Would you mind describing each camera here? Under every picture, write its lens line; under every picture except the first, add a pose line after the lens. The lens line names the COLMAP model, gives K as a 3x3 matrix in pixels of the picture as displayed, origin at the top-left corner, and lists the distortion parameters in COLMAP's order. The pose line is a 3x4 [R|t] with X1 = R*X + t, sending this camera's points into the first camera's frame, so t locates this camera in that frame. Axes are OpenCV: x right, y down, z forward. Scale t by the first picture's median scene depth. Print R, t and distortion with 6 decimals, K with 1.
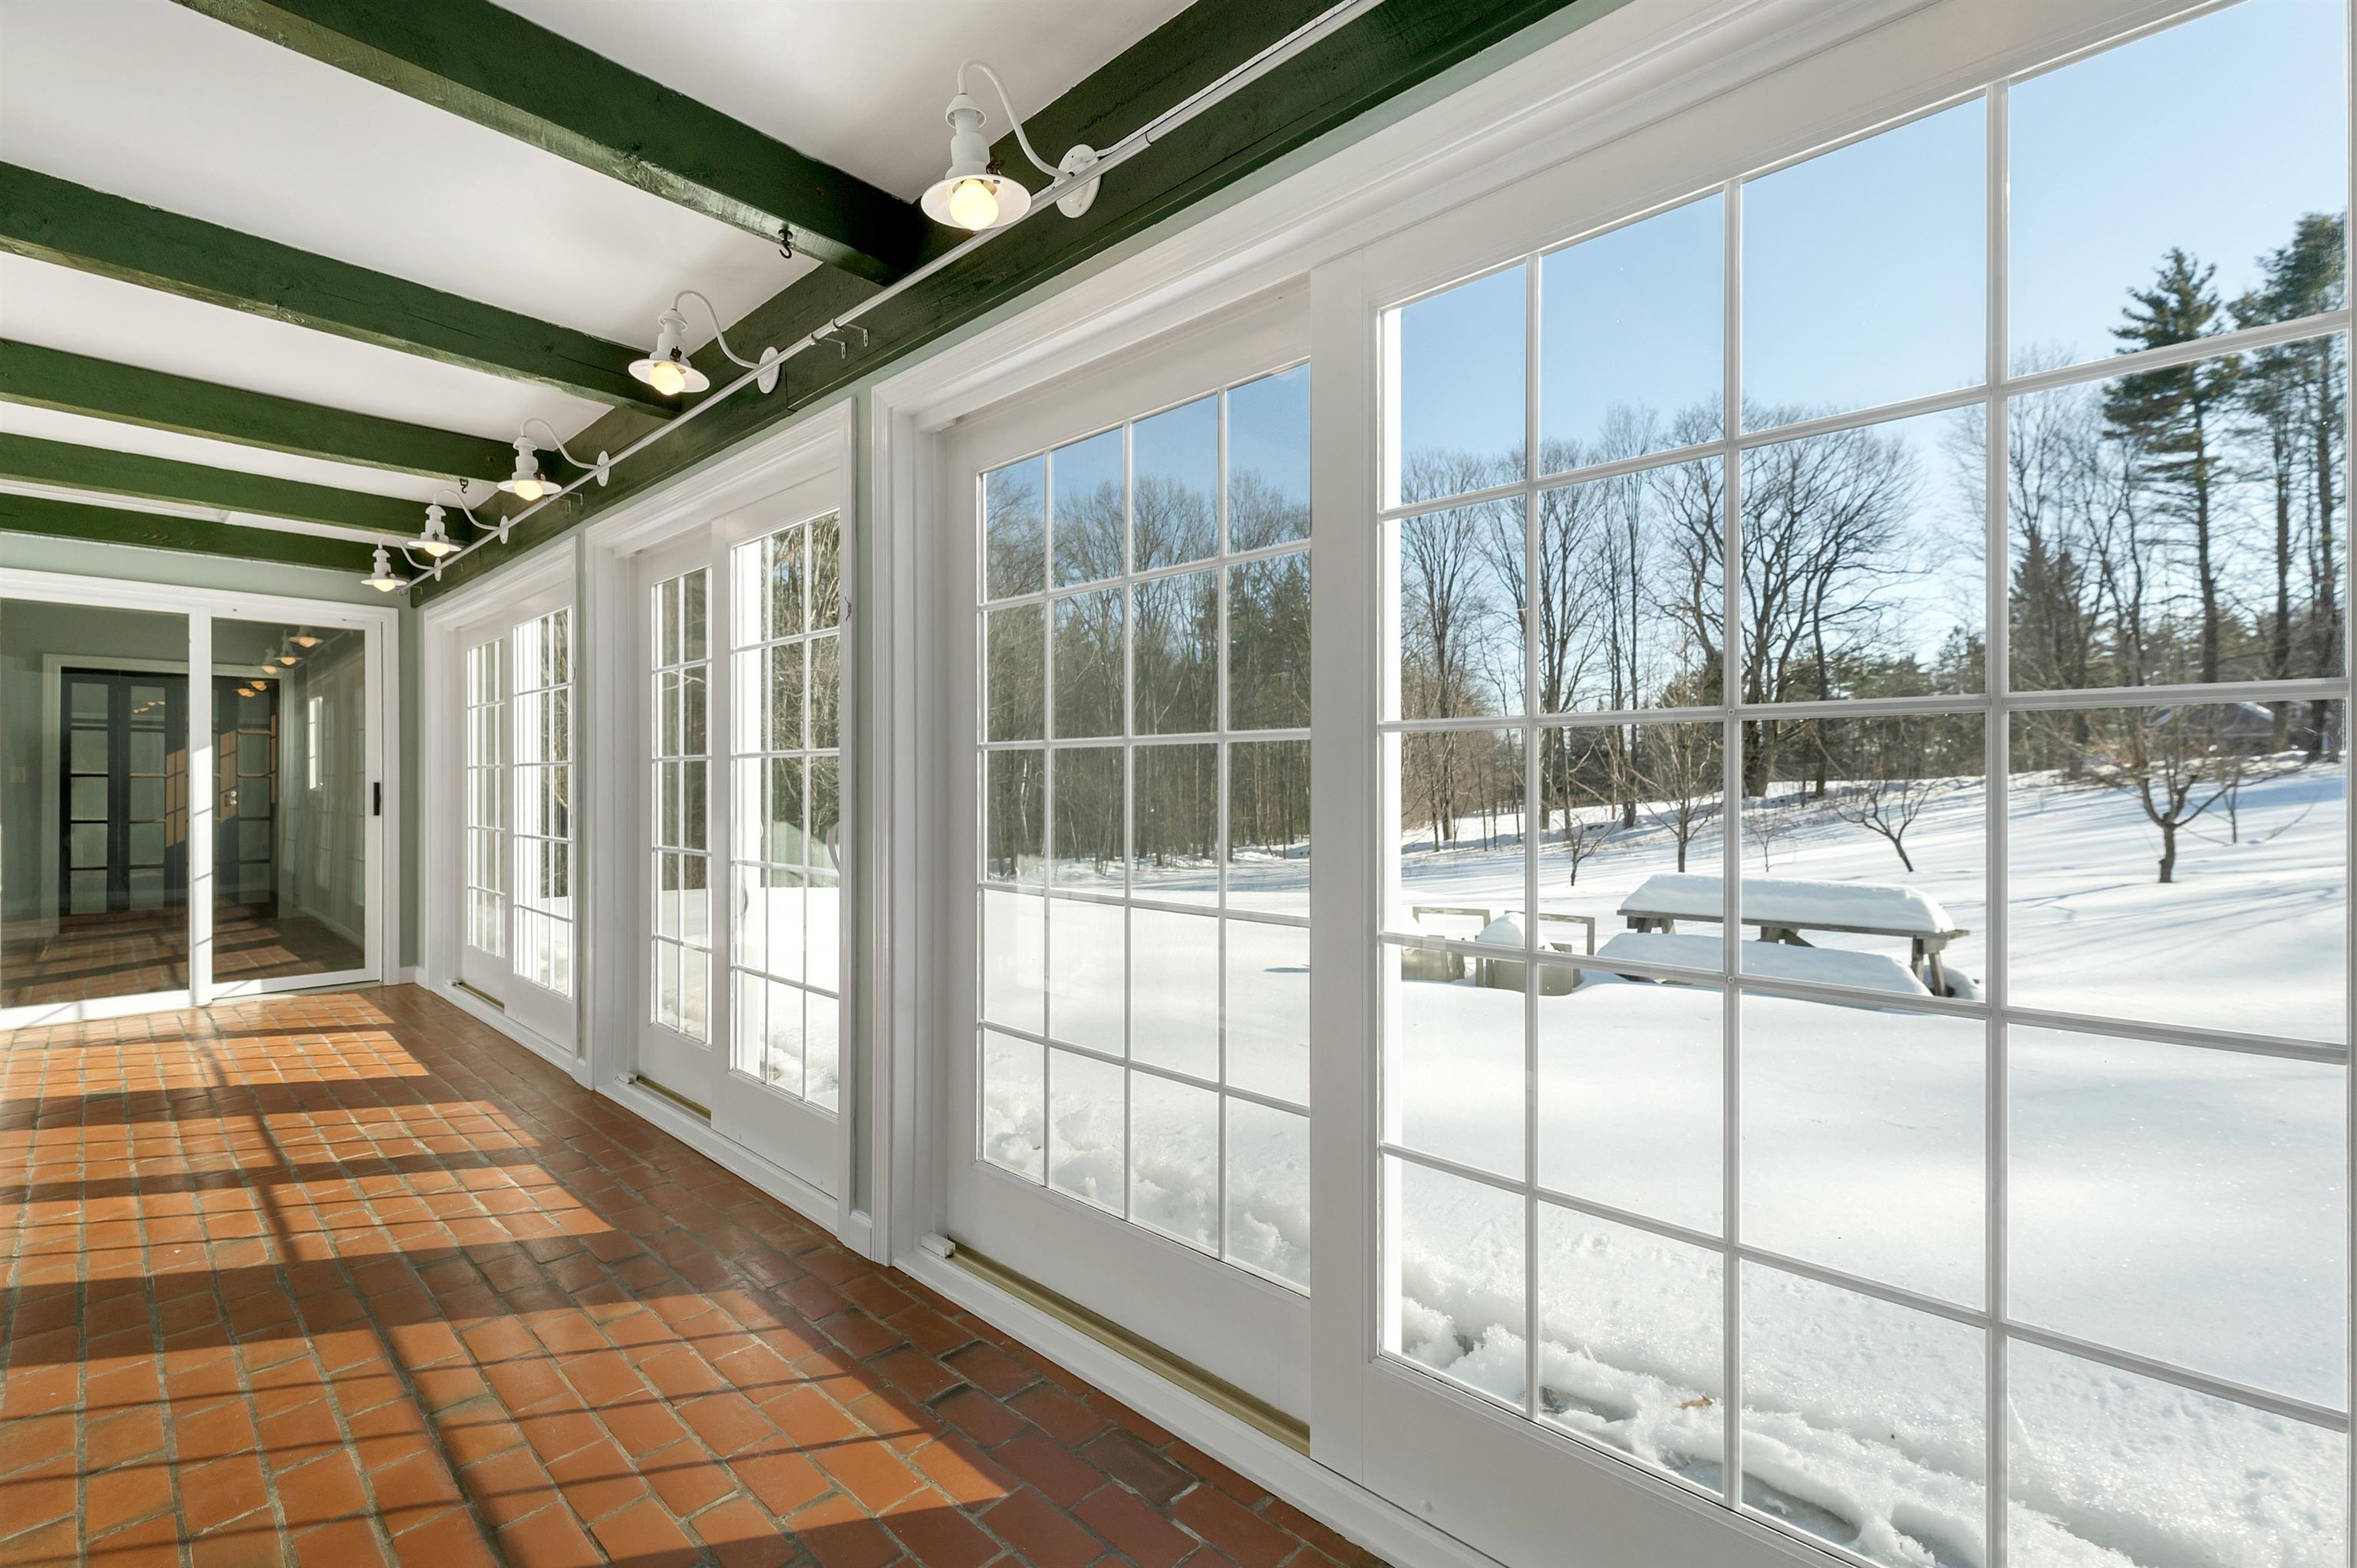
lens RADIAL K [[1008.9, 0, 1178.5], [0, 1008.9, 784.0], [0, 0, 1]] dist [0.003384, 0.000049]
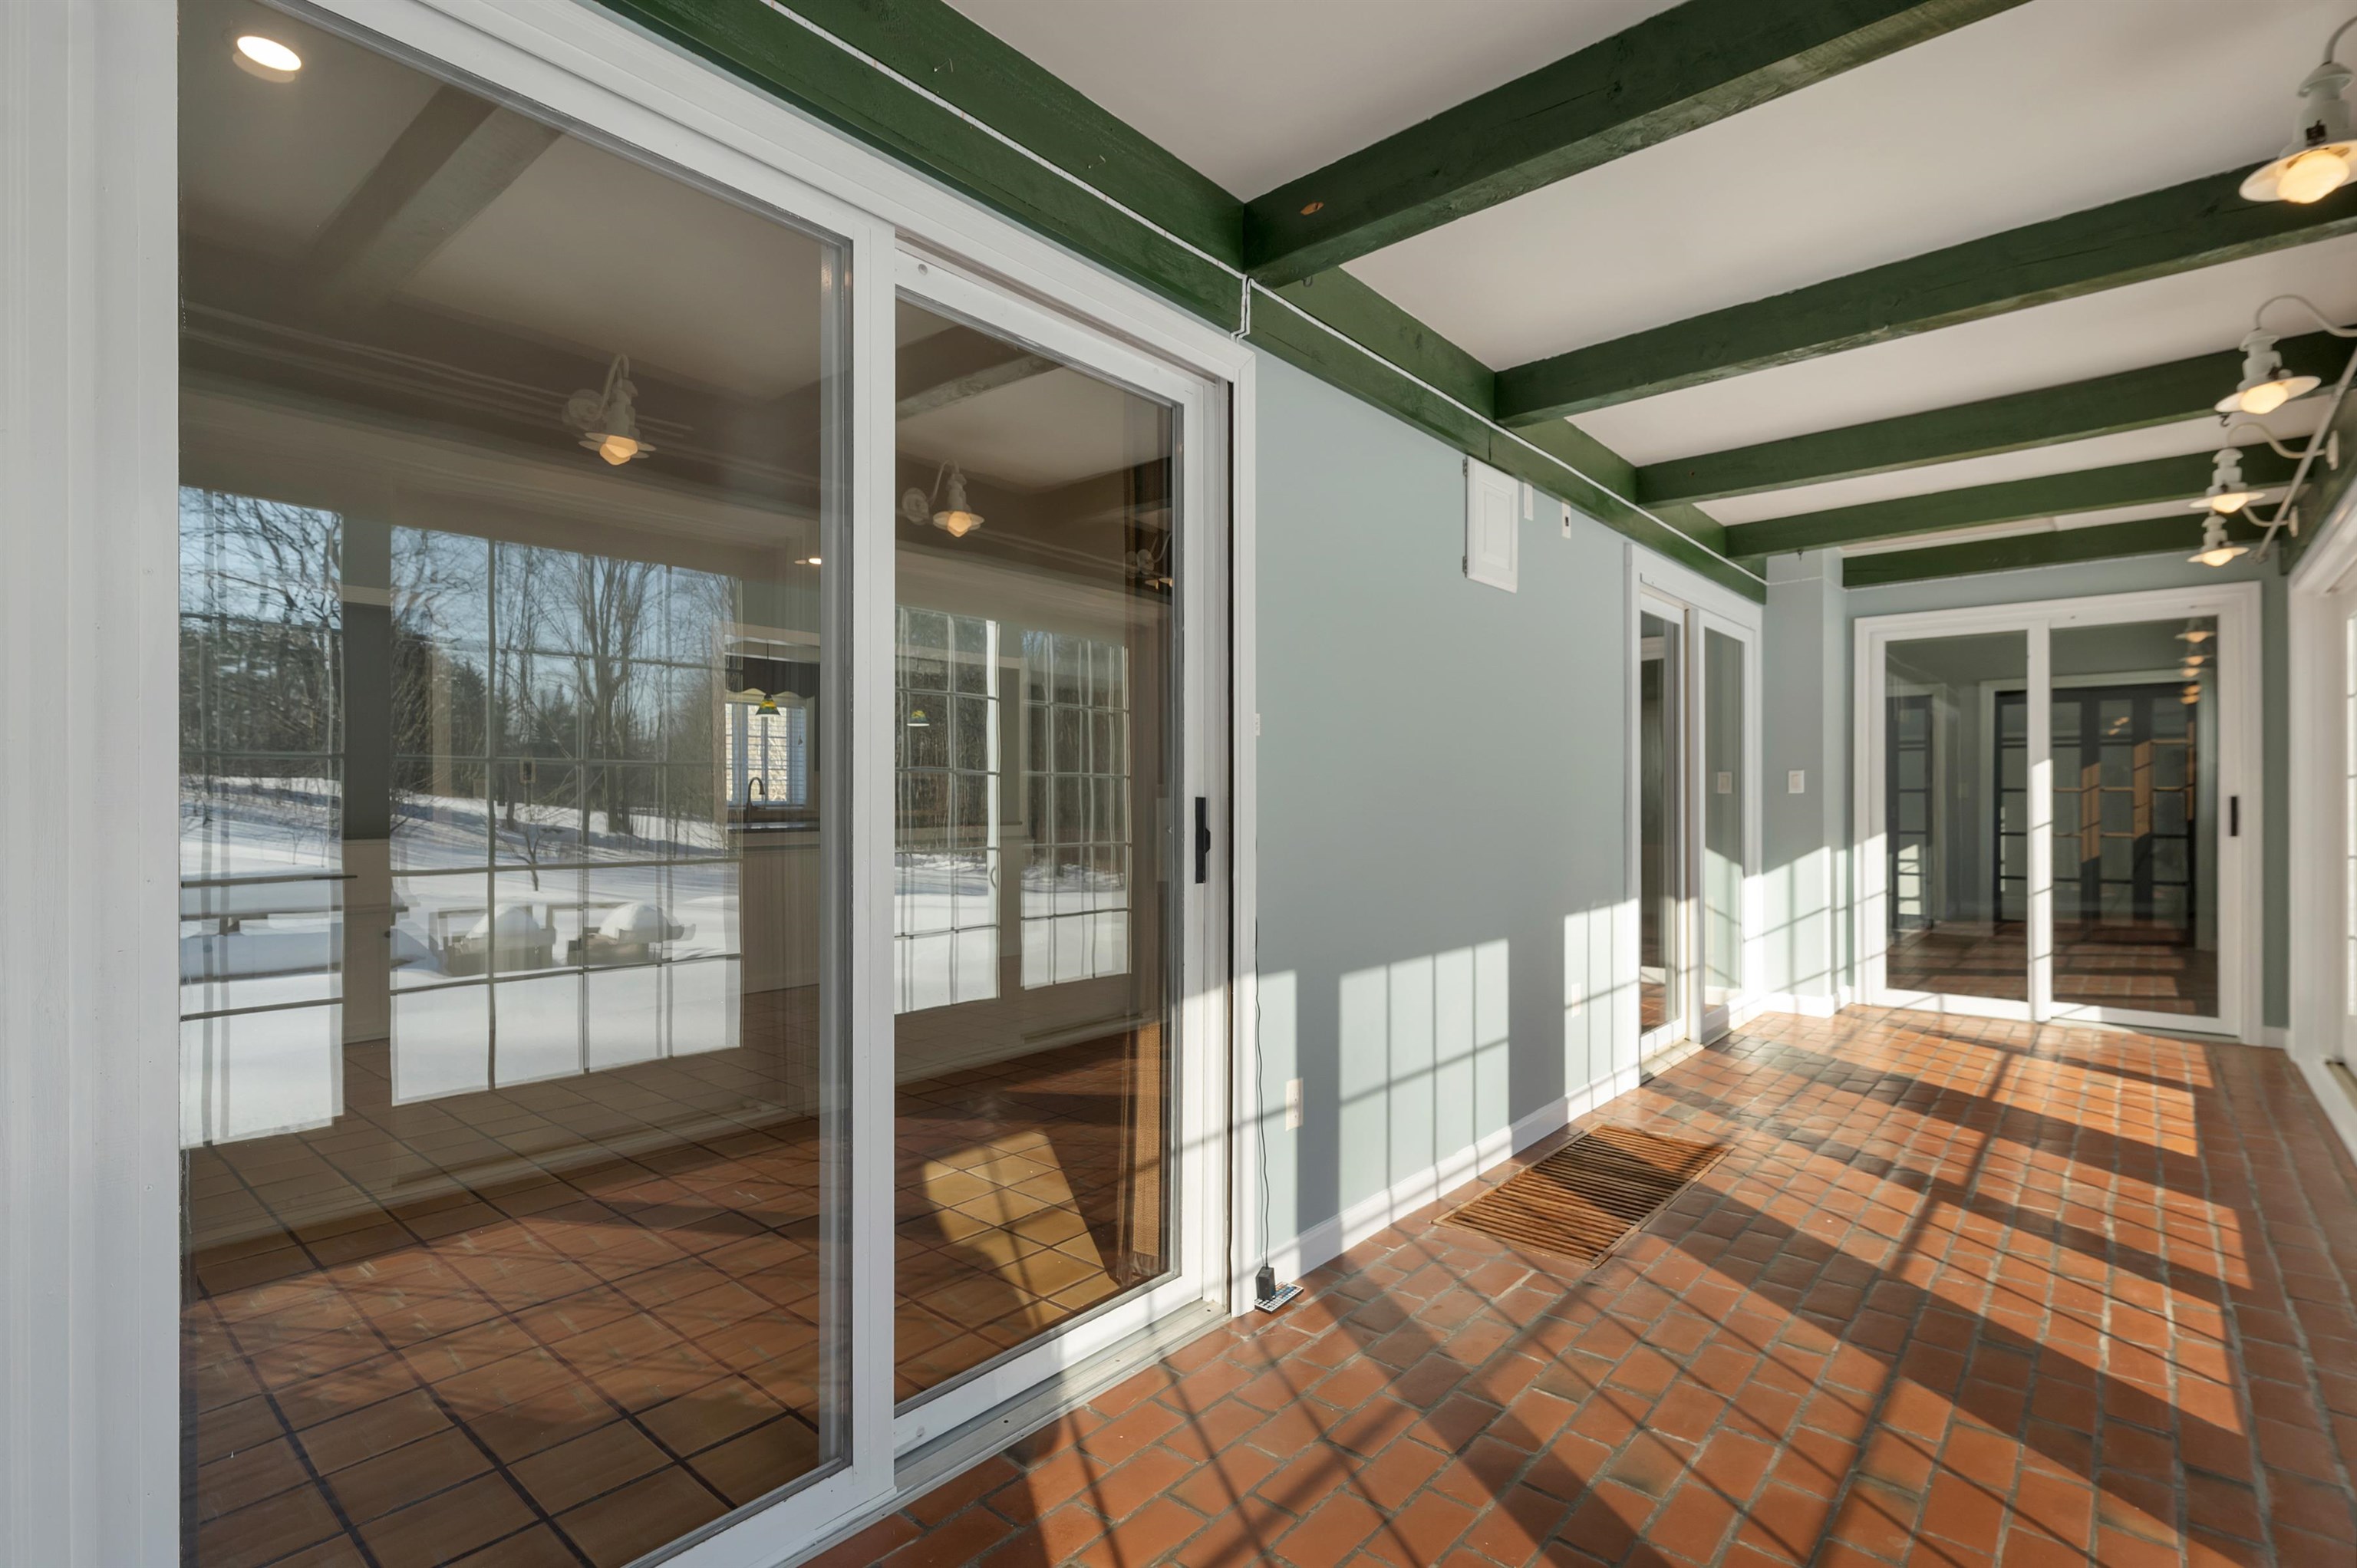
lens RADIAL K [[1086.4, 0, 1155.2], [0, 1086.4, 794.0], [0, 0, 1]] dist [-0.006892, -0.000580]
pose [[0.011101, -0.004702, -0.999927, 0.090681], [-0.000419, 0.999989, -0.004707, 0.001223], [0.999938, 0.000471, 0.011099, 0.124638]]
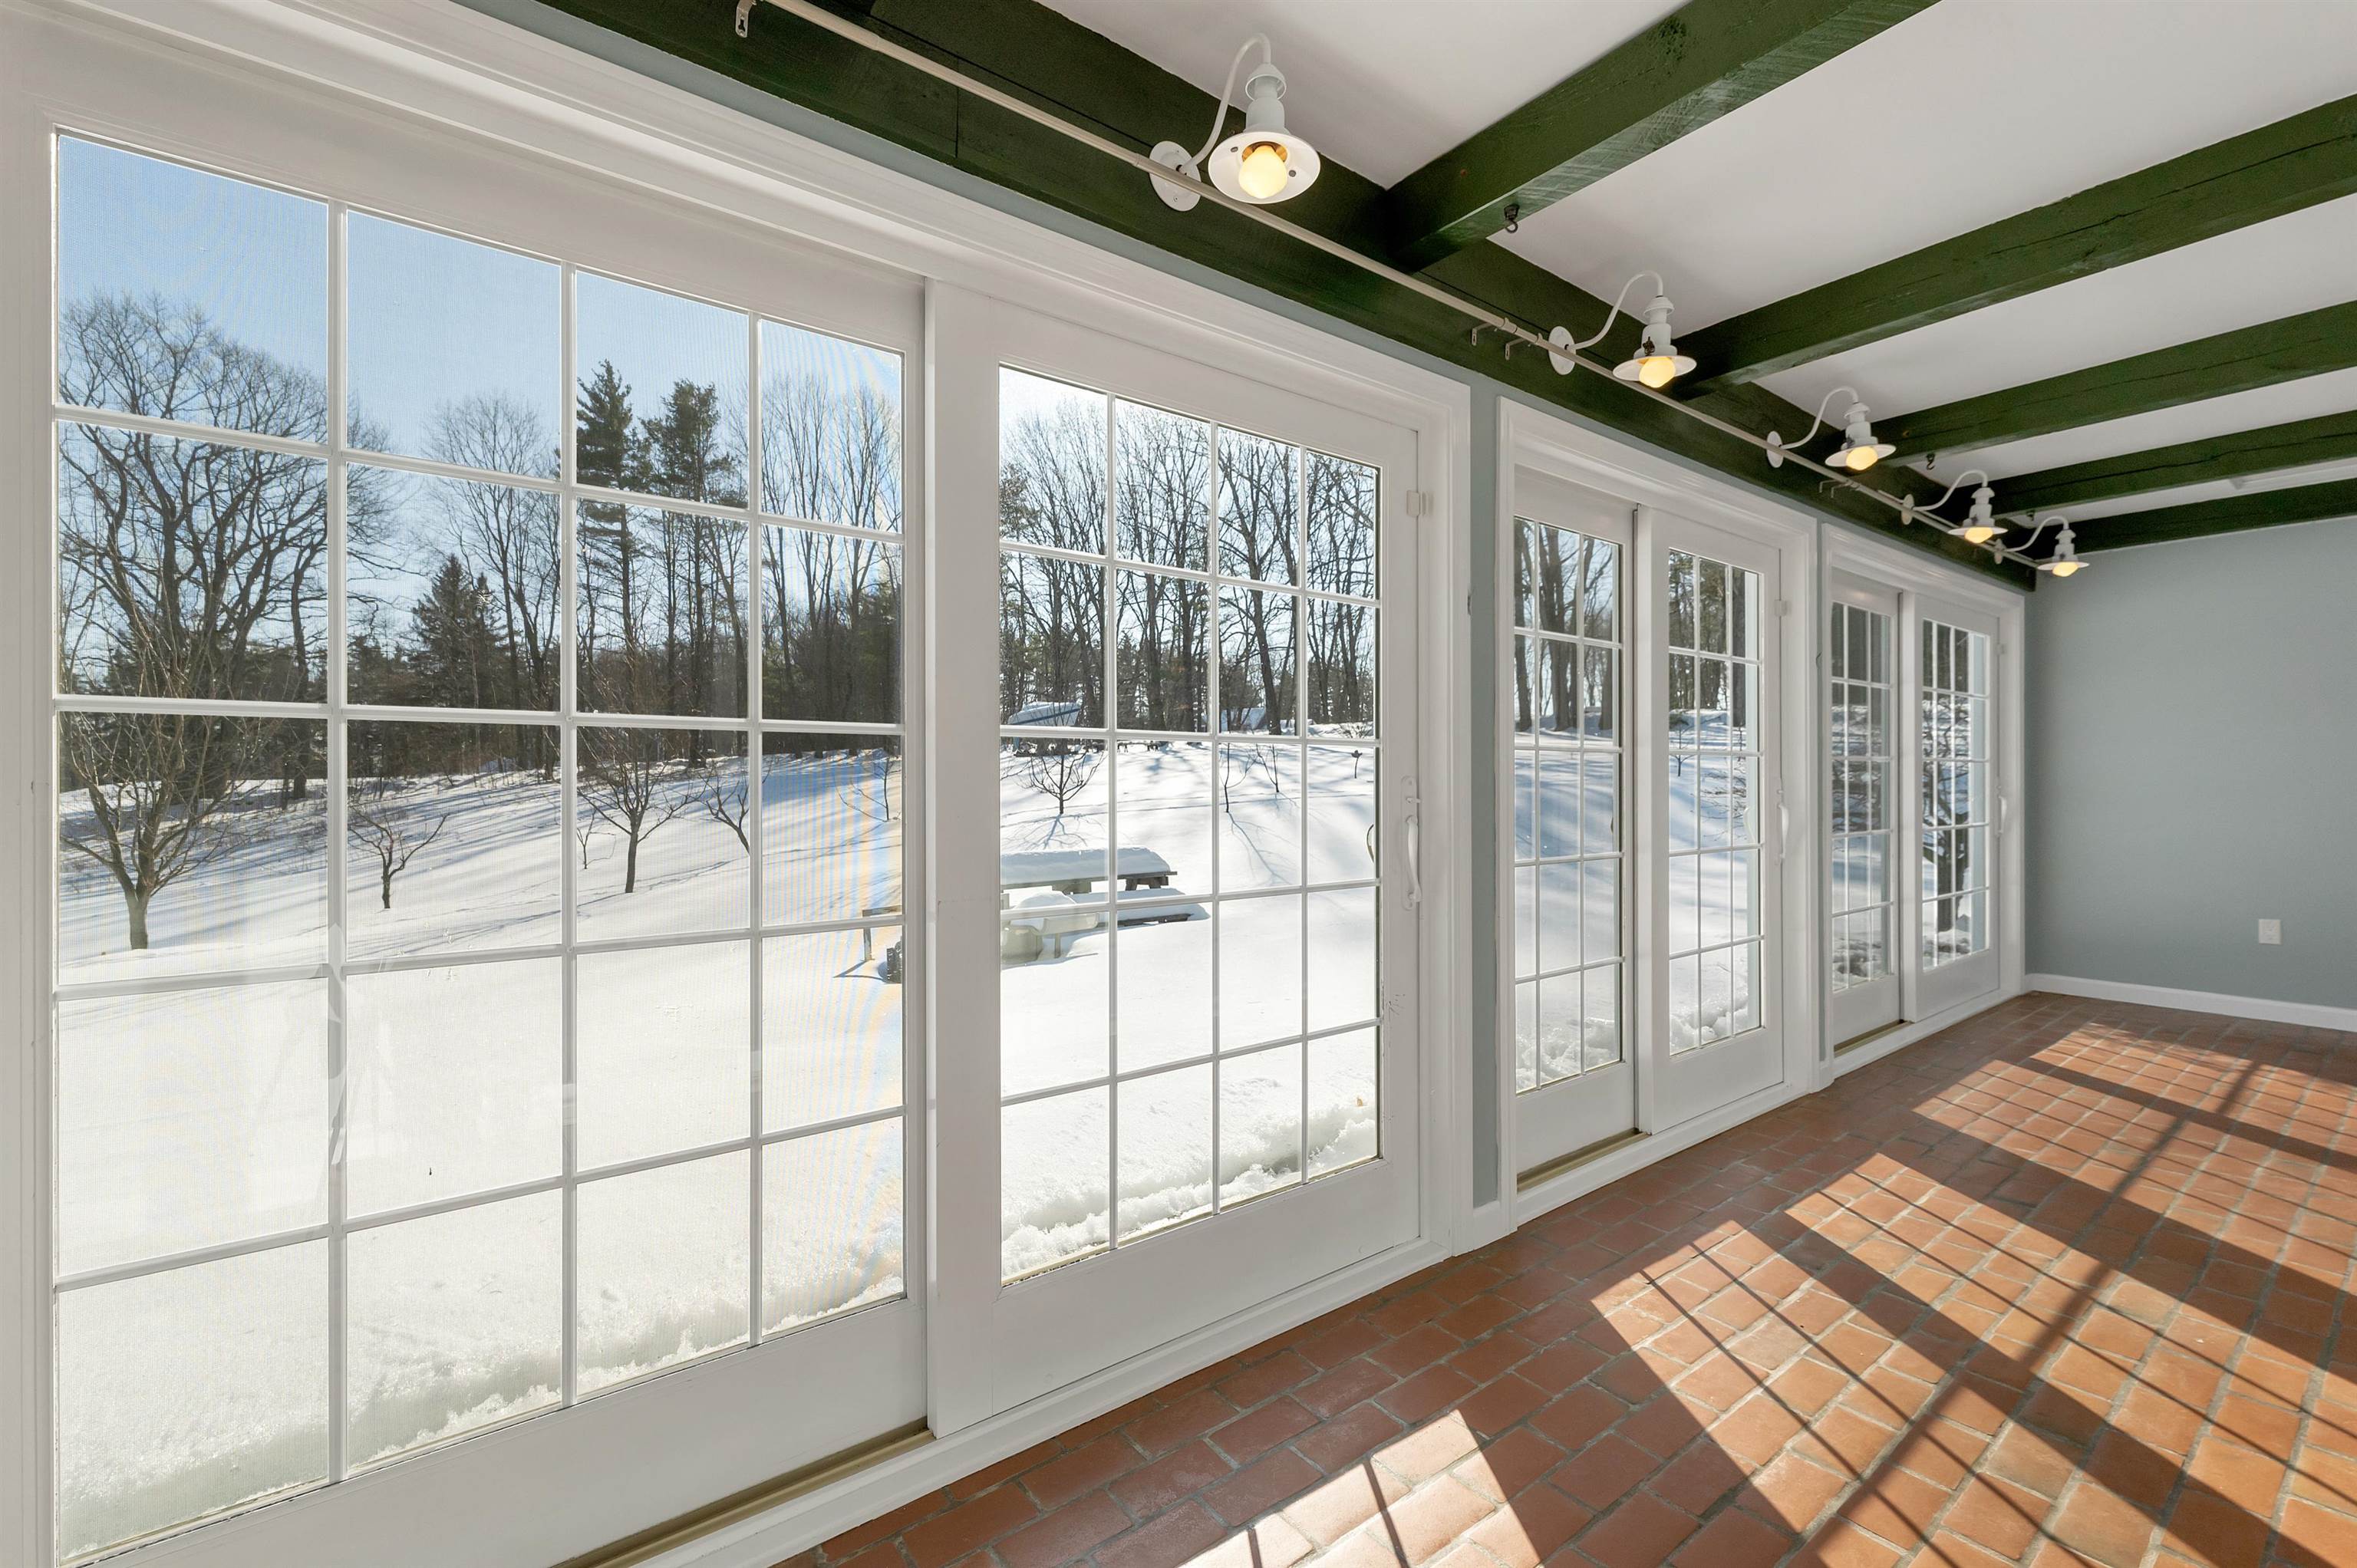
lens RADIAL K [[967.5, 0, 1178.5], [0, 967.5, 784.0], [0, 0, 1]] dist [0.000833, 0.000276]
pose [[0.186706, -0.003771, 0.982409, -0.946961], [0.001878, 0.999992, 0.003481, -0.000152], [-0.982414, 0.001195, 0.186711, 0.824421]]
